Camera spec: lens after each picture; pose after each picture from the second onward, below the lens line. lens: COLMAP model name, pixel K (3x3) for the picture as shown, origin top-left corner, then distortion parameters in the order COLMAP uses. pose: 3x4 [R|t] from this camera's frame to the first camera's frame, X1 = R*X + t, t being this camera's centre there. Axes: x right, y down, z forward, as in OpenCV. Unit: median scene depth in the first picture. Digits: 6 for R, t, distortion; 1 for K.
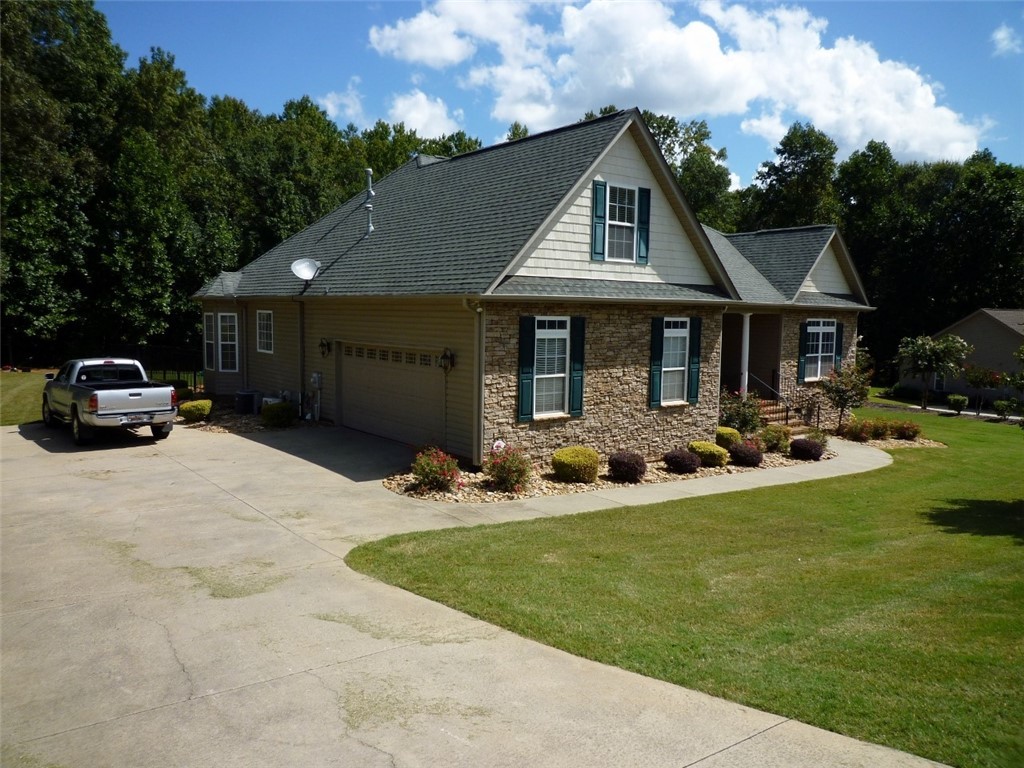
lens RADIAL K [[758.3, 0, 512.0], [0, 758.3, 384.0], [0, 0, 1]] dist [-0.012383, 0.000643]
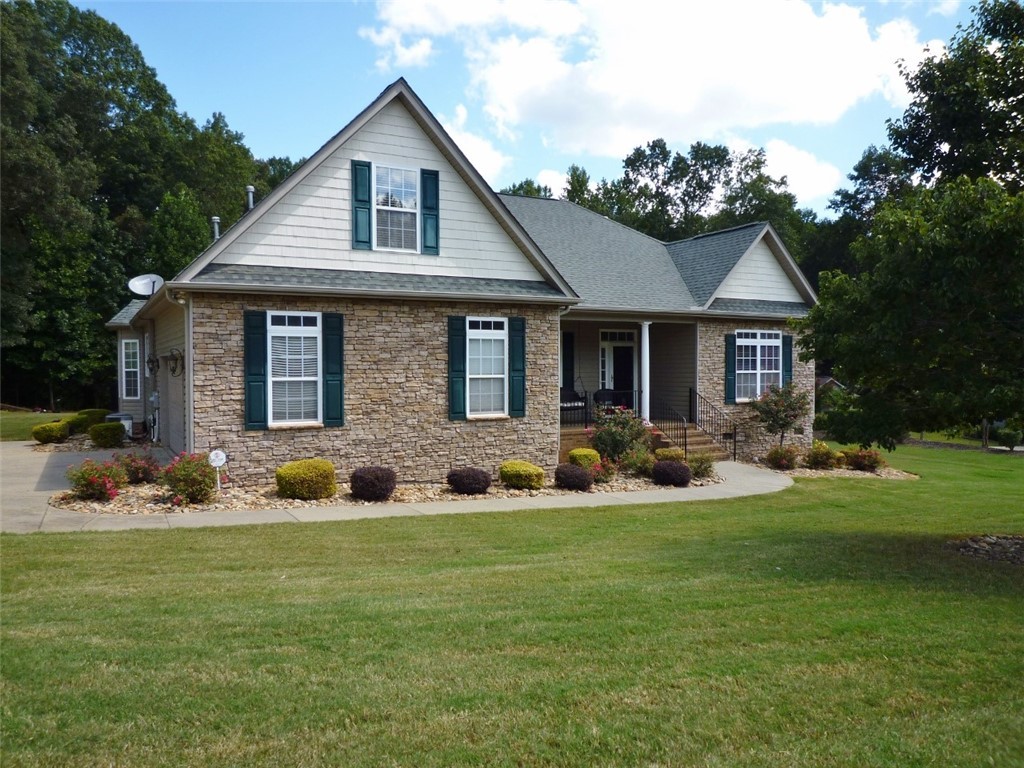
lens RADIAL K [[758.3, 0, 512.0], [0, 758.3, 384.0], [0, 0, 1]] dist [-0.012383, 0.000643]
pose [[0.987202, -0.015127, -0.158759, 0.376248], [0.003855, 0.997464, -0.071072, 0.050224], [0.159431, 0.069551, 0.984756, 0.150718]]
